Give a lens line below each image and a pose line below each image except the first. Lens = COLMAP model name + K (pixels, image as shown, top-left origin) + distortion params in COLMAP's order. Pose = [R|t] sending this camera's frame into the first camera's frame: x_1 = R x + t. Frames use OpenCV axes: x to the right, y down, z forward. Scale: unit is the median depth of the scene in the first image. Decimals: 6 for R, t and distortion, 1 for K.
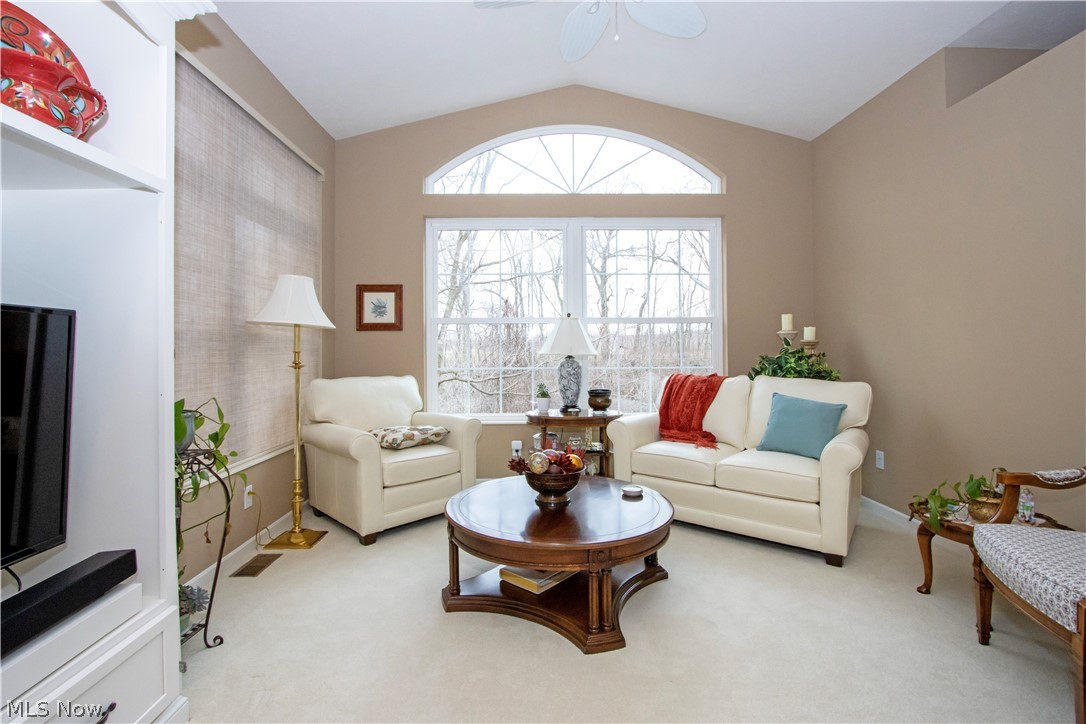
lens RADIAL K [[486.0, 0, 541.5], [0, 486.0, 345.3], [0, 0, 1]] dist [0.000169, -0.009835]
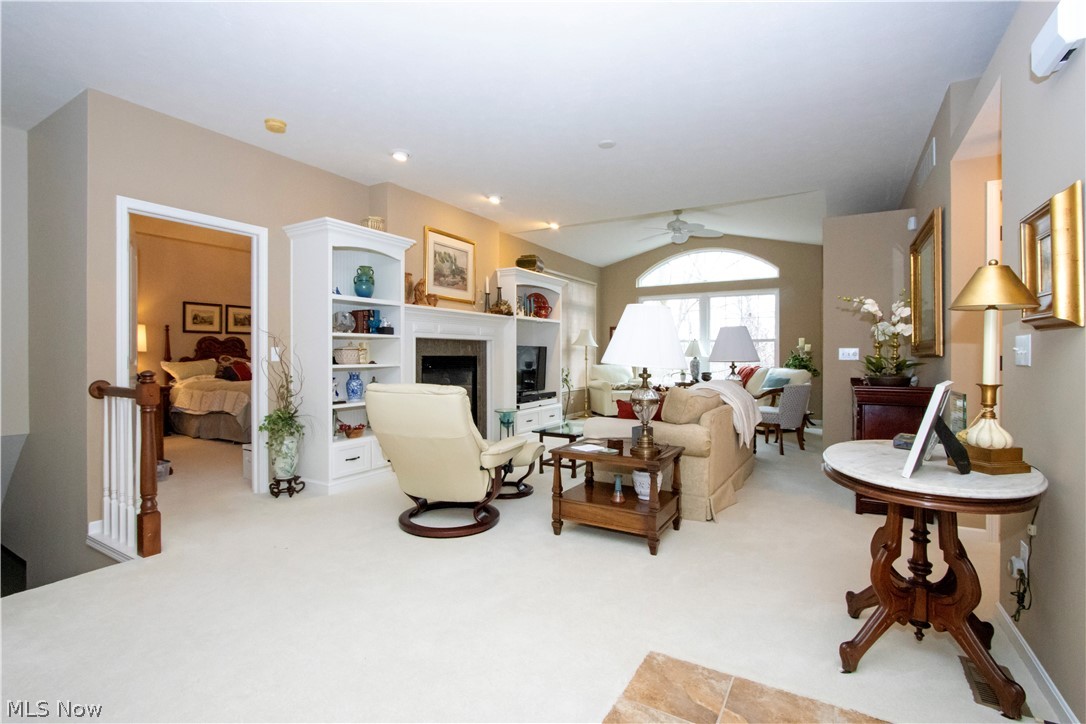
lens RADIAL K [[501.7, 0, 543.0], [0, 501.7, 362.0], [0, 0, 1]] dist [0.001268, 0.000234]
pose [[0.838621, 0.014623, -0.544519, 0.776054], [-0.000654, 0.999666, 0.025838, -0.017217], [0.544715, -0.021312, 0.838351, -1.408774]]
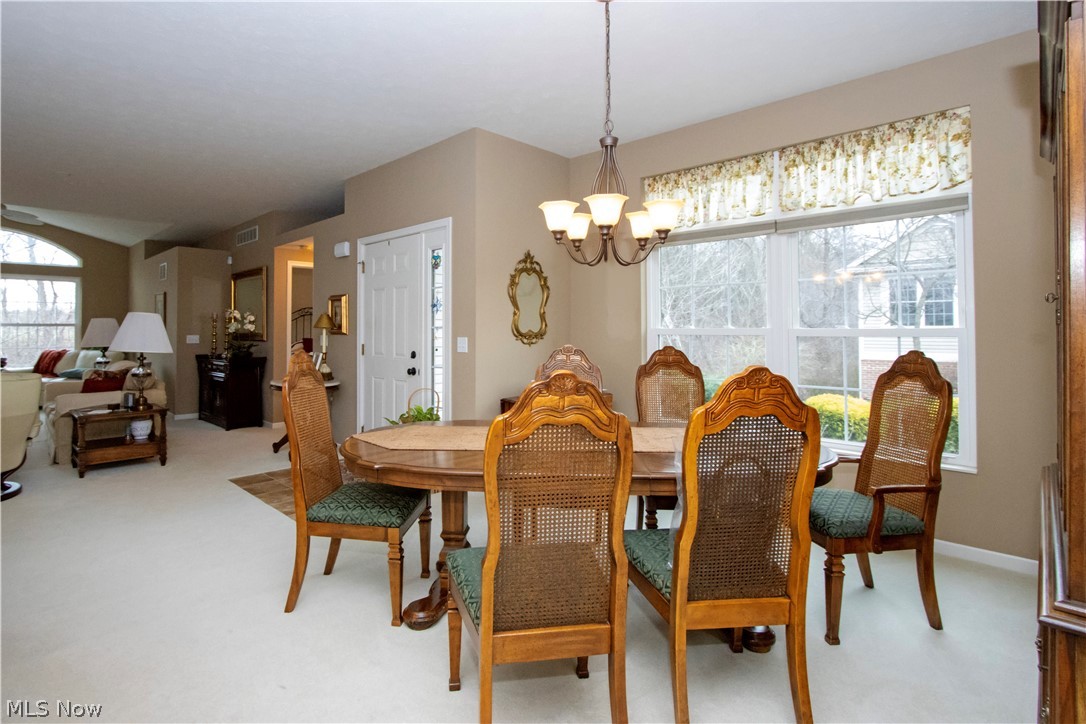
lens RADIAL K [[514.7, 0, 539.5], [0, 514.7, 315.1], [0, 0, 1]] dist [-0.020357, -0.000109]
pose [[0.697683, 0.025308, 0.715959, 0.212979], [-0.009332, 0.999612, -0.026241, -0.062105], [-0.716345, 0.011626, 0.697649, -2.304156]]
